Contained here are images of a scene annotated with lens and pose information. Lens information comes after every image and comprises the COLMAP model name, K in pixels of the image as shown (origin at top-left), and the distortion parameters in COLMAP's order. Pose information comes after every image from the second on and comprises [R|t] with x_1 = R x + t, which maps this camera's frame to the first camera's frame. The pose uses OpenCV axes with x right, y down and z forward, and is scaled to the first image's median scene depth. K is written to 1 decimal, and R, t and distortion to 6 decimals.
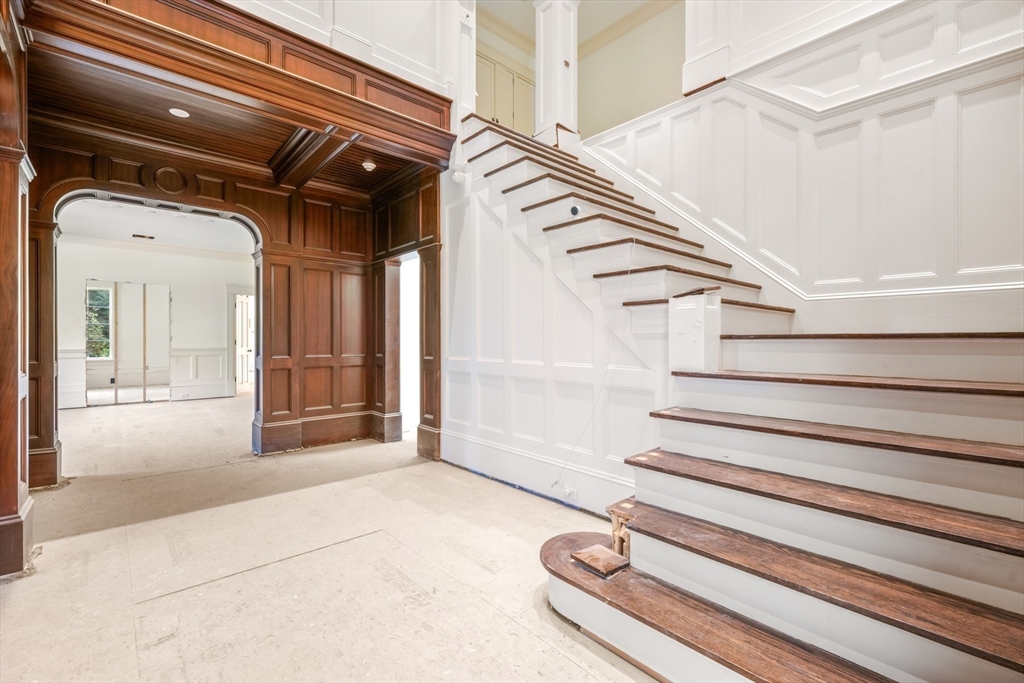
lens RADIAL K [[455.6, 0, 513.4], [0, 455.6, 341.7], [0, 0, 1]] dist [-0.004716, 0.000098]
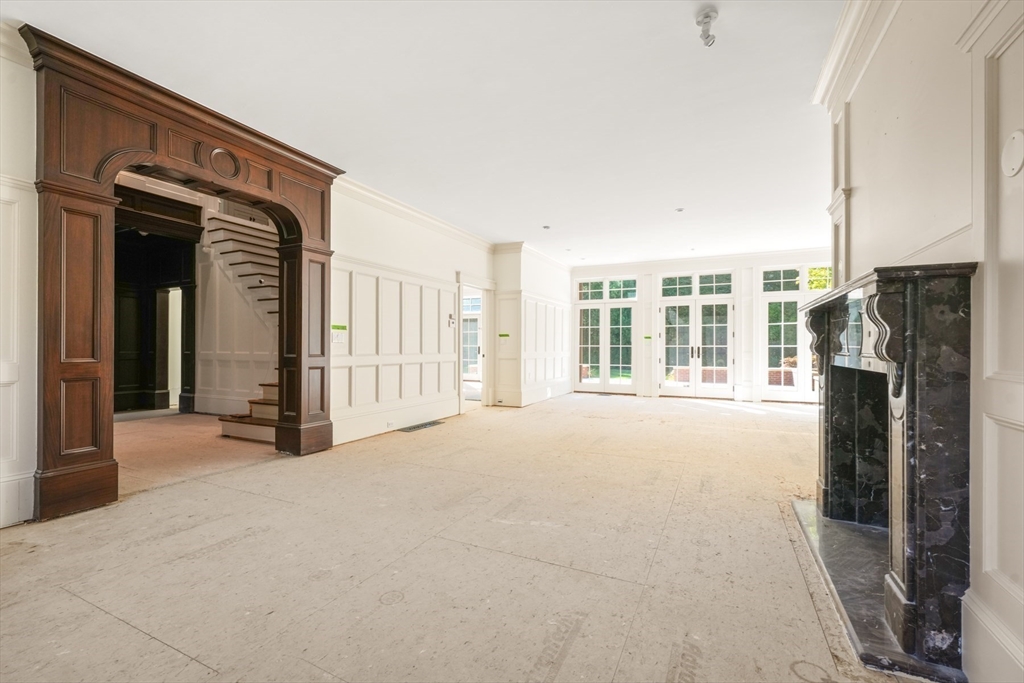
lens RADIAL K [[433.6, 0, 506.5], [0, 433.6, 346.1], [0, 0, 1]] dist [0.001576, -0.000561]
pose [[0.924872, 0.005229, 0.380242, 0.319096], [-0.001916, 0.999957, -0.009091, 0.027063], [-0.380273, 0.007679, 0.924843, -1.000885]]
